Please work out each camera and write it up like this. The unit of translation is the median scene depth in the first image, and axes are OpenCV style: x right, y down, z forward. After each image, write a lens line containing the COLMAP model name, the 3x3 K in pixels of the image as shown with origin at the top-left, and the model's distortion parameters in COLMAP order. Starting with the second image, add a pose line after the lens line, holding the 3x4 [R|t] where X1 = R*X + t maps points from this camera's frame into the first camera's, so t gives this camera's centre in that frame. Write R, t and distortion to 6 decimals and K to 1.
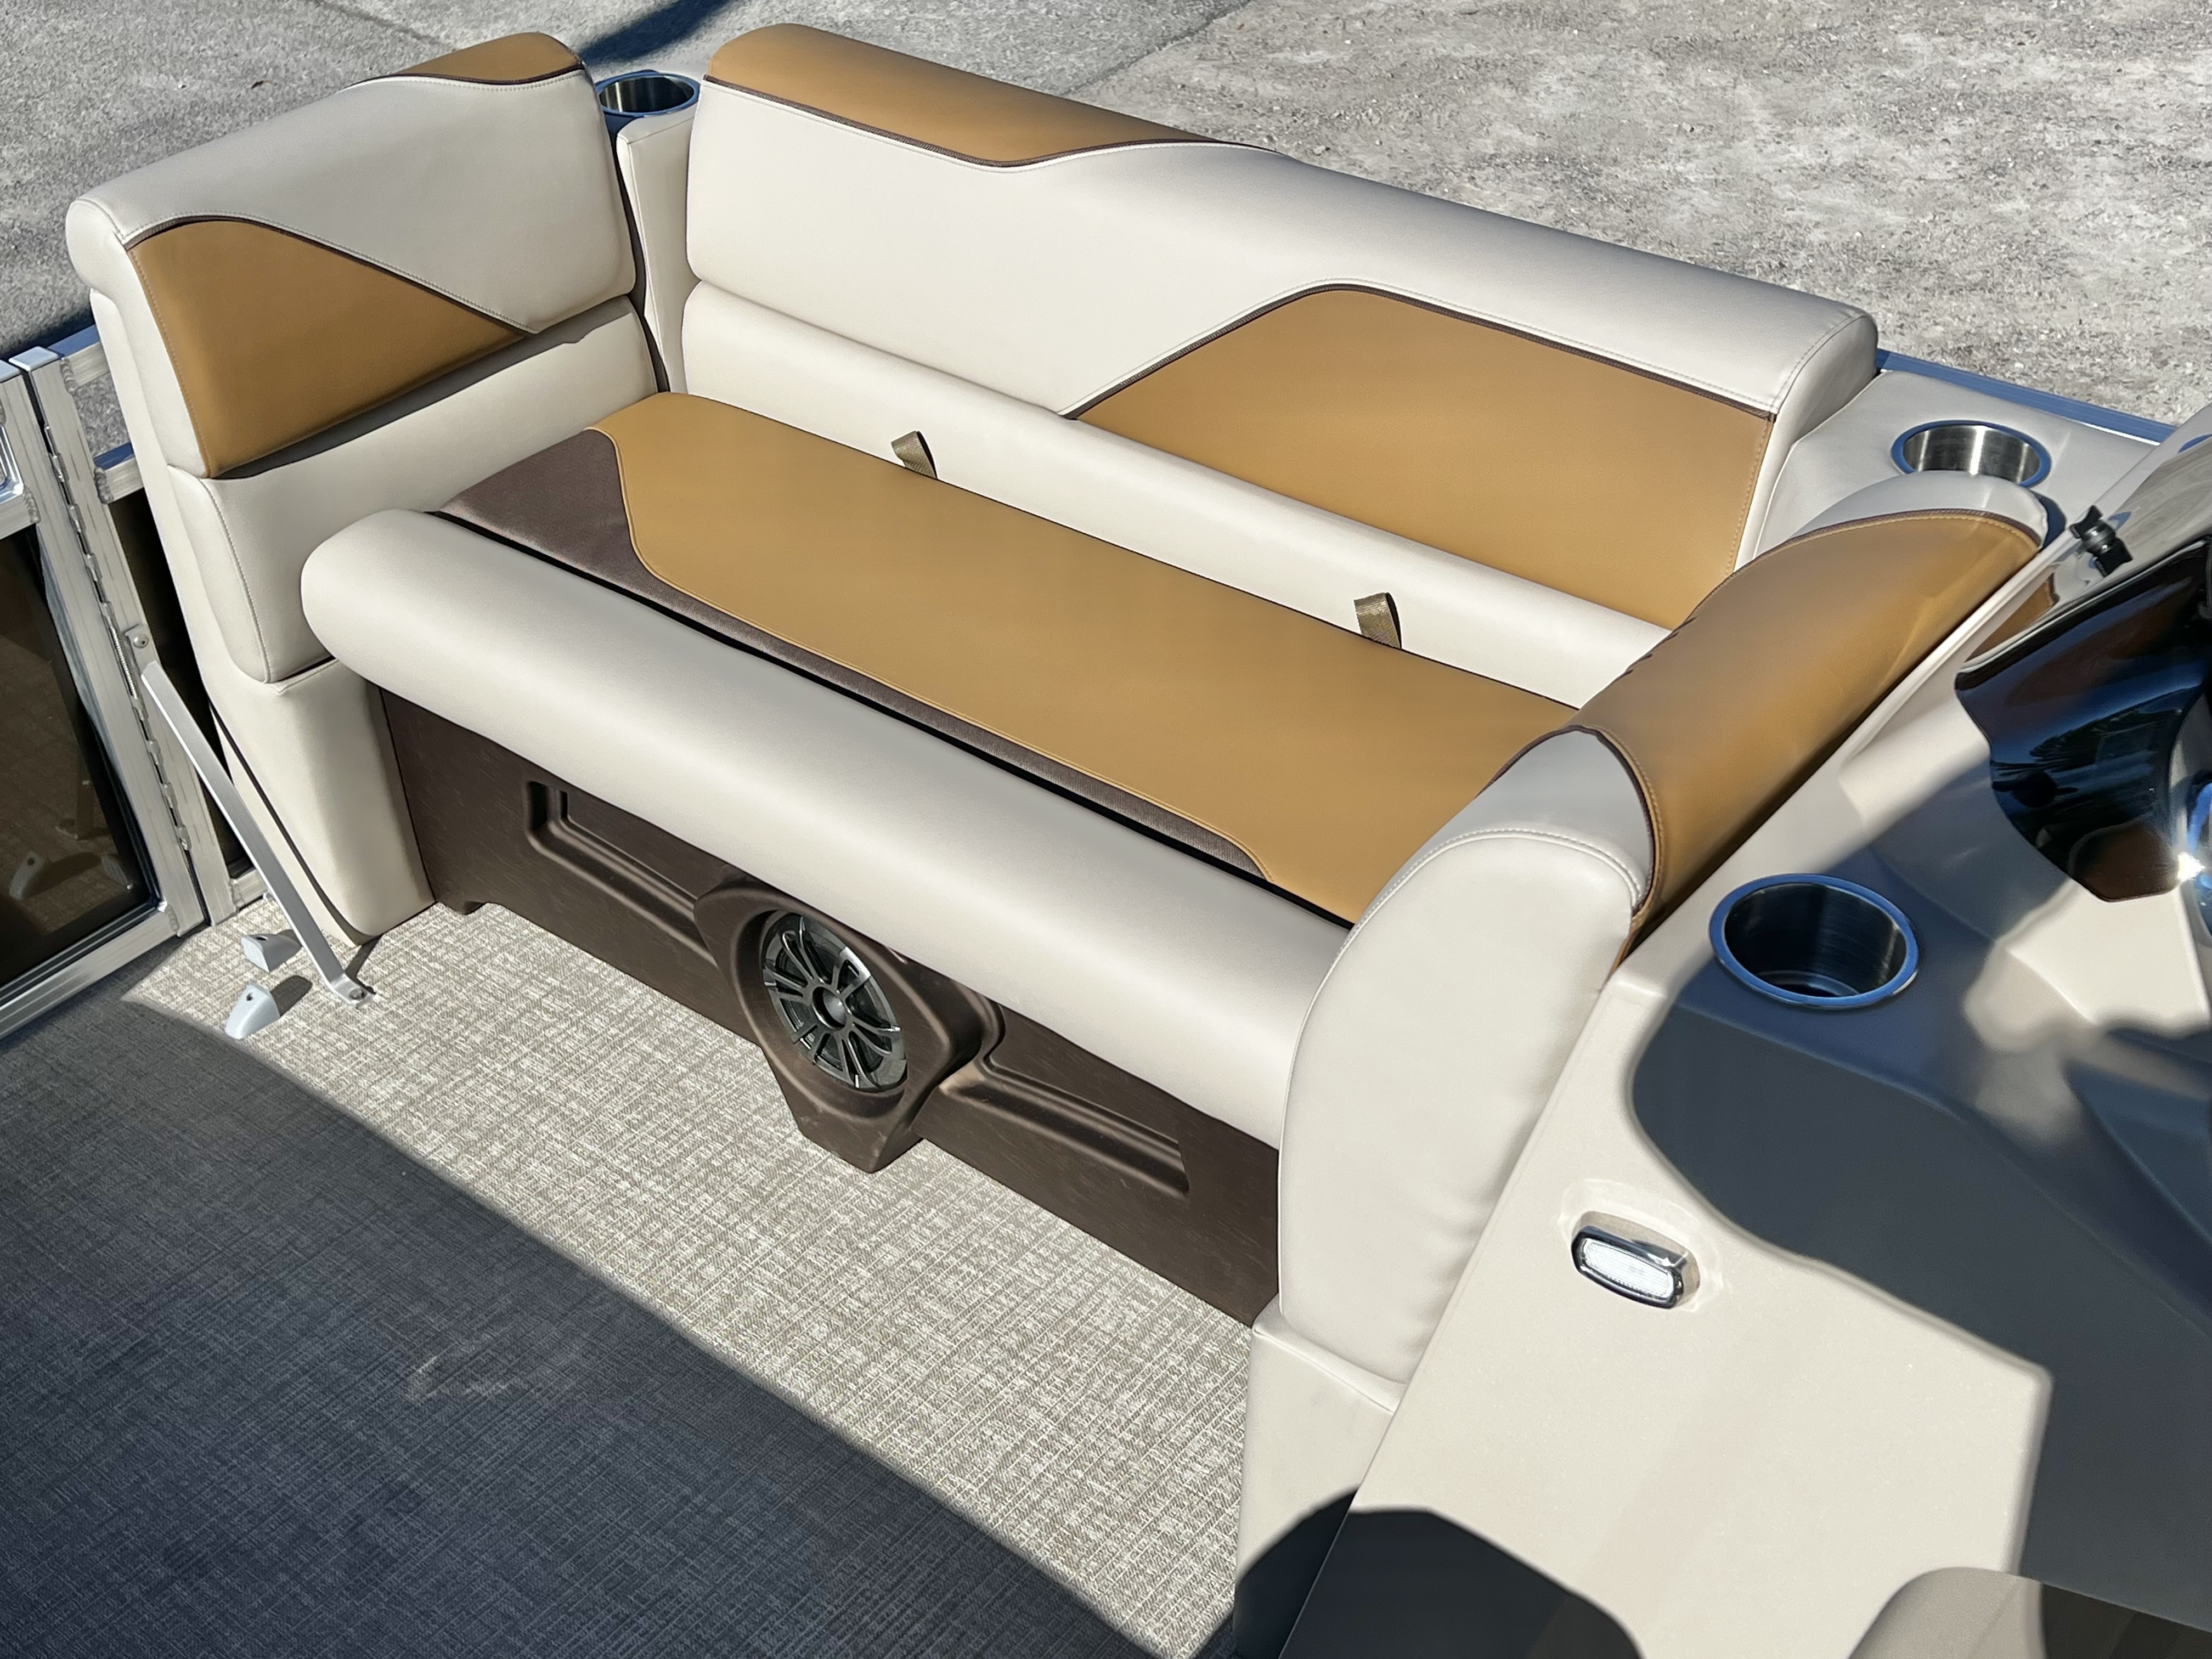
lens RADIAL K [[2616.9, 0, 1116.4], [0, 2616.9, 819.7], [0, 0, 1]] dist [0.075664, 0.000000]
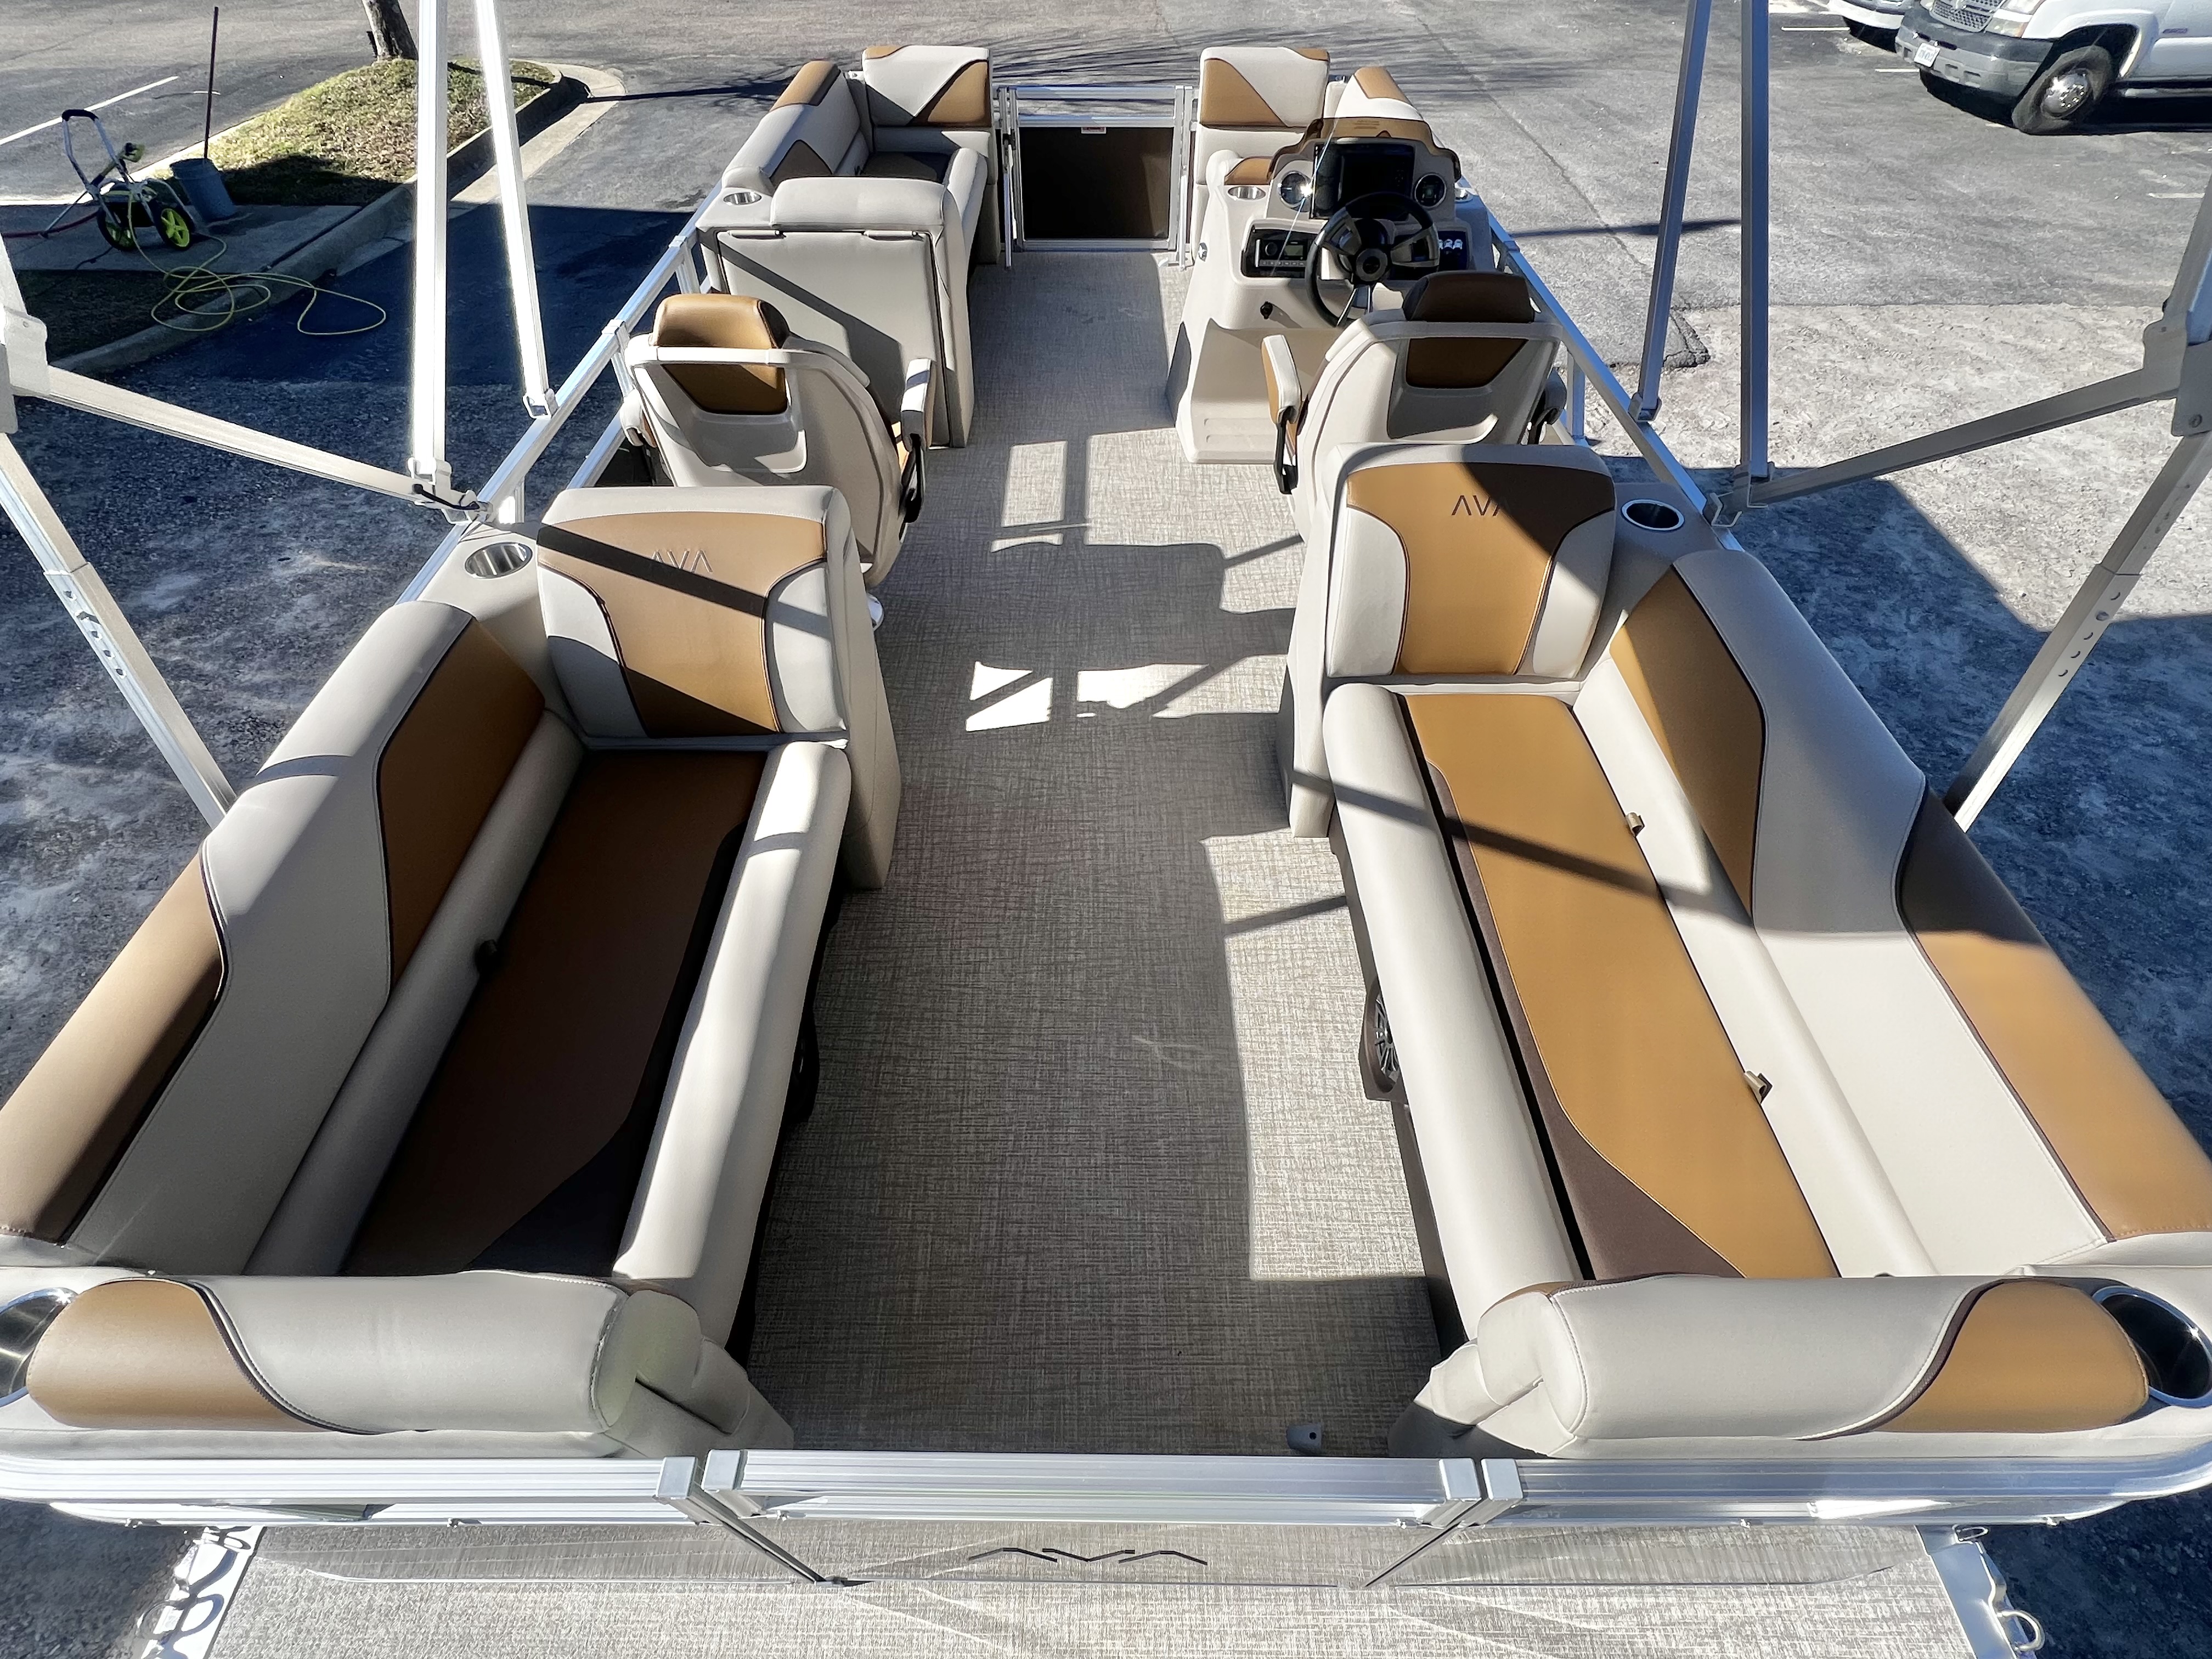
lens RADIAL K [[1044.9, 0, 1095.0], [0, 1044.9, 832.3], [0, 0, 1]] dist [0.000758, 0.000296]
pose [[0.632943, 0.604927, -0.483163, 1.151727], [-0.487923, 0.796226, 0.357707, 0.287869], [0.601094, 0.009339, 0.799124, -0.560973]]
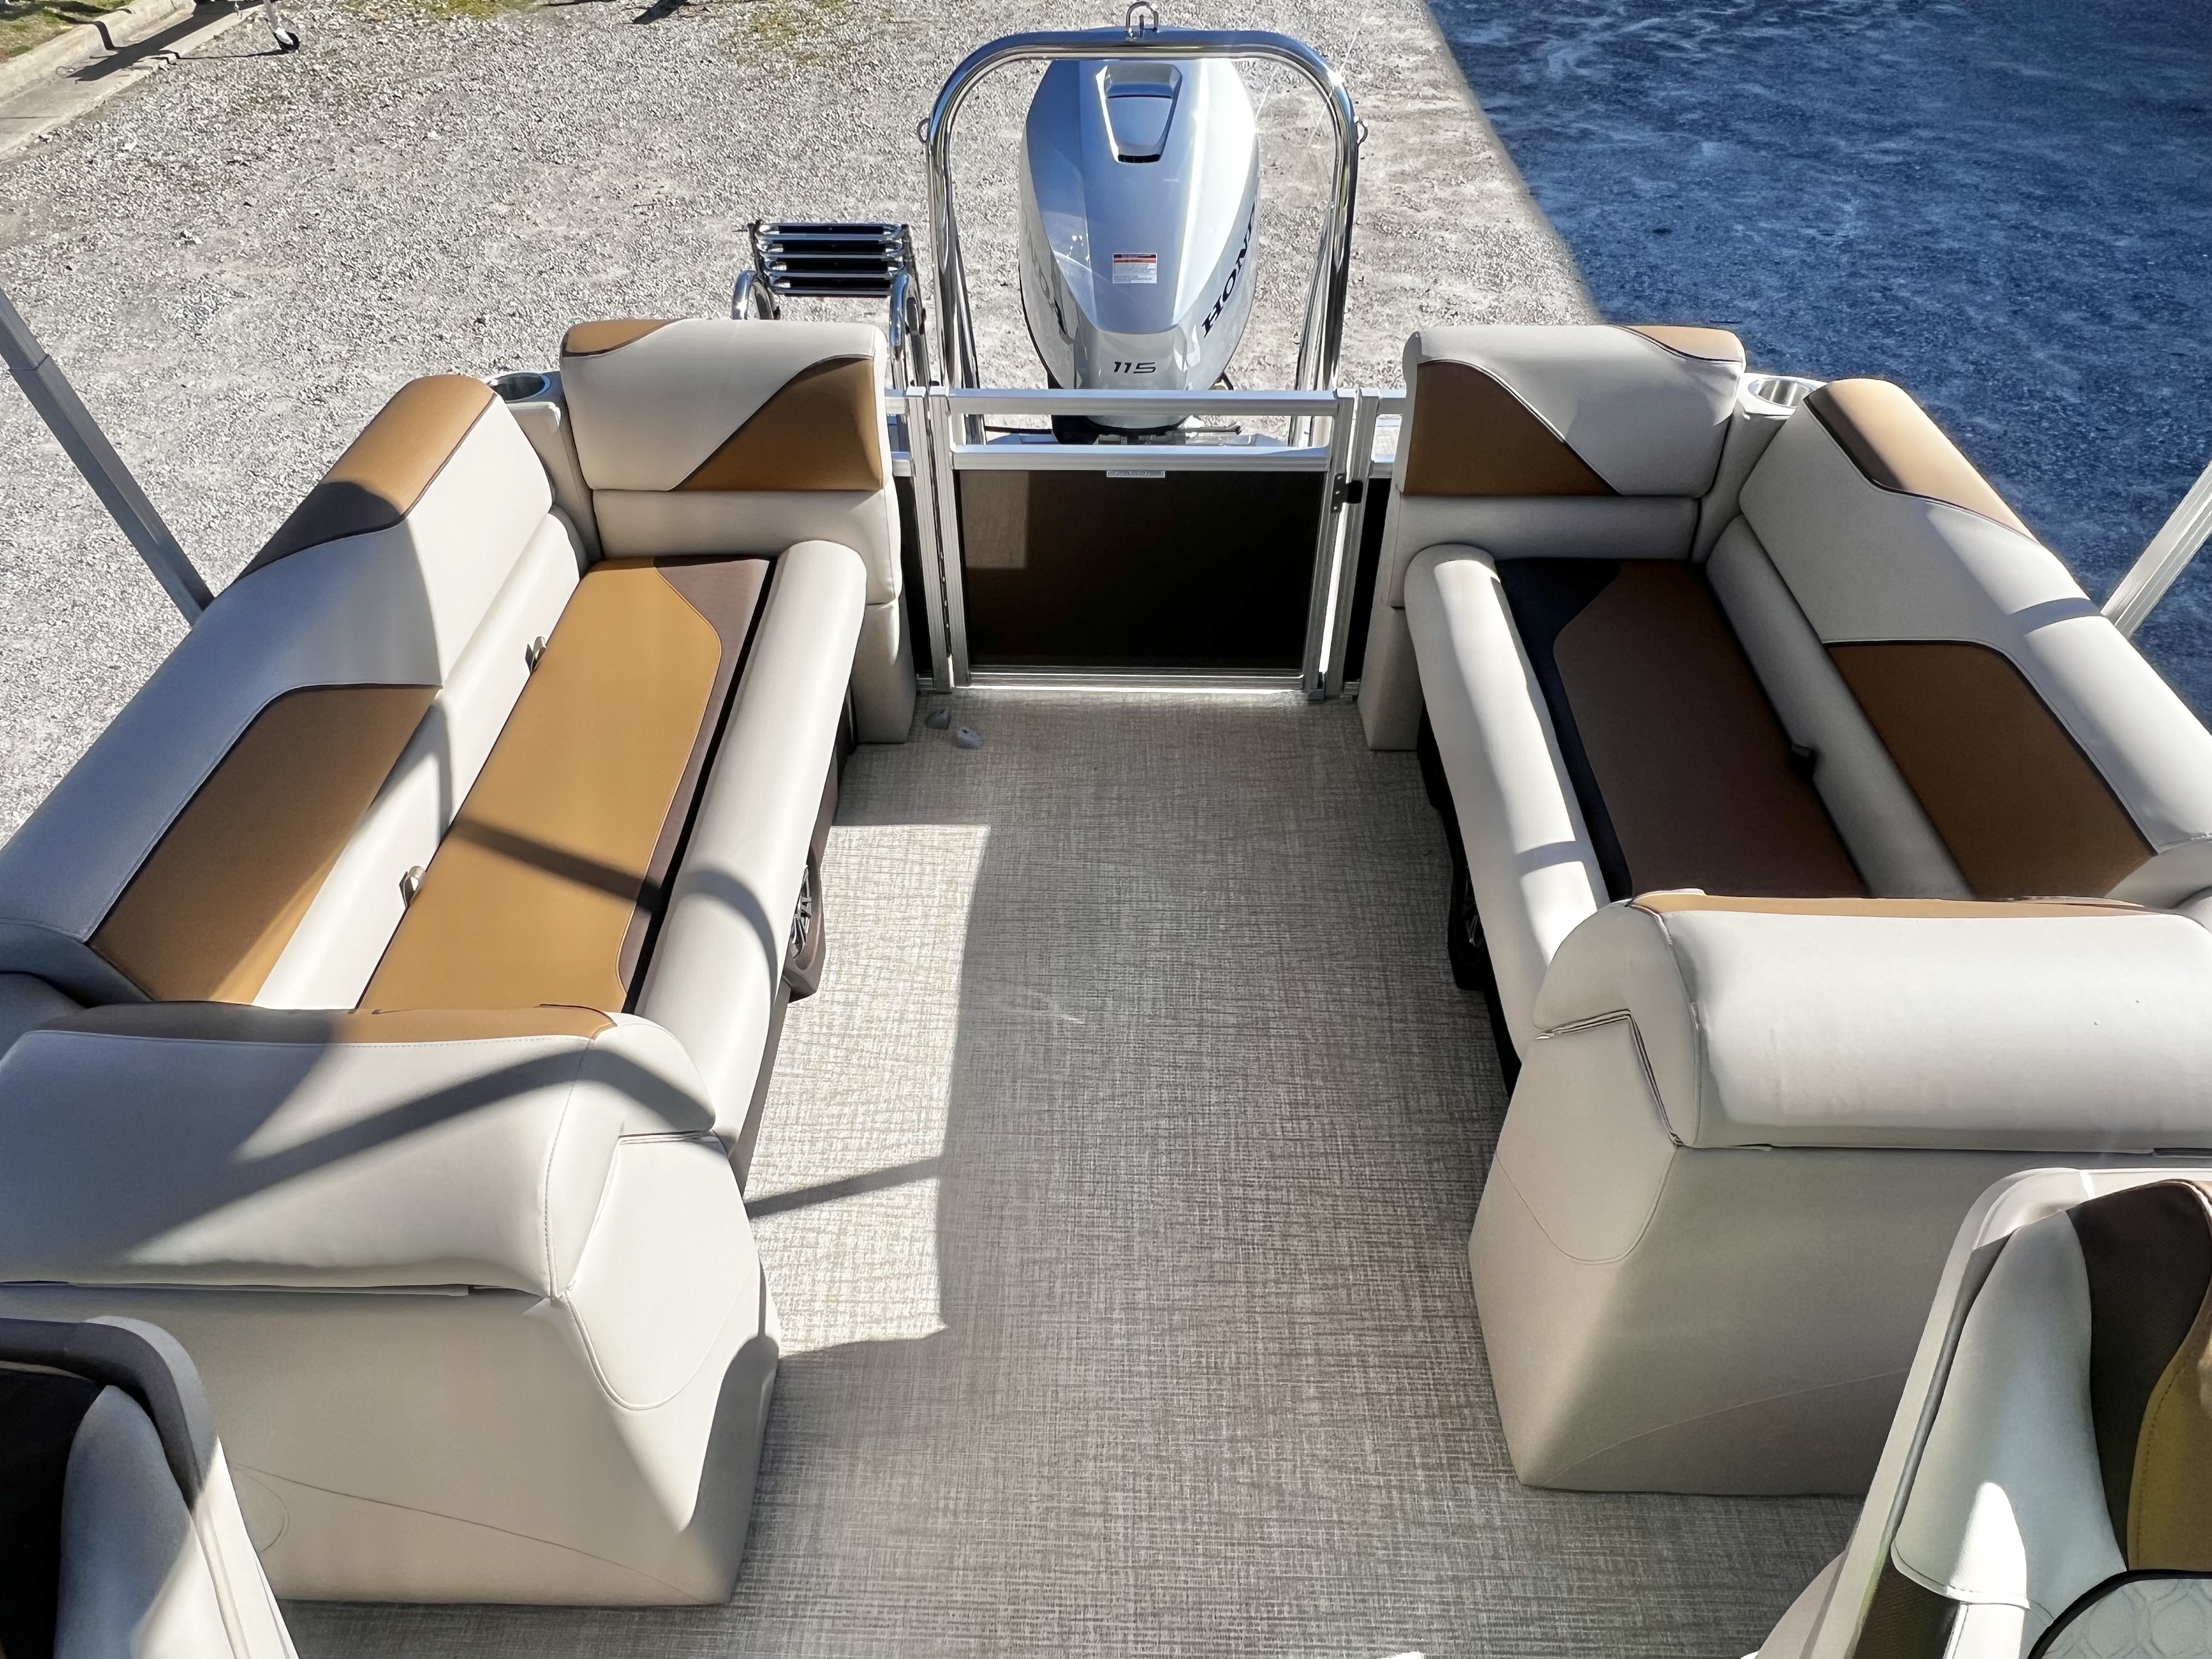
lens RADIAL K [[1413.6, 0, 1089.4], [0, 1413.6, 828.9], [0, 0, 1]] dist [0.003519, -0.002919]
pose [[-0.612062, -0.496279, 0.615701, 0.361529], [0.502095, 0.357637, 0.787398, -0.060548], [-0.610967, 0.791077, 0.030283, -0.000327]]
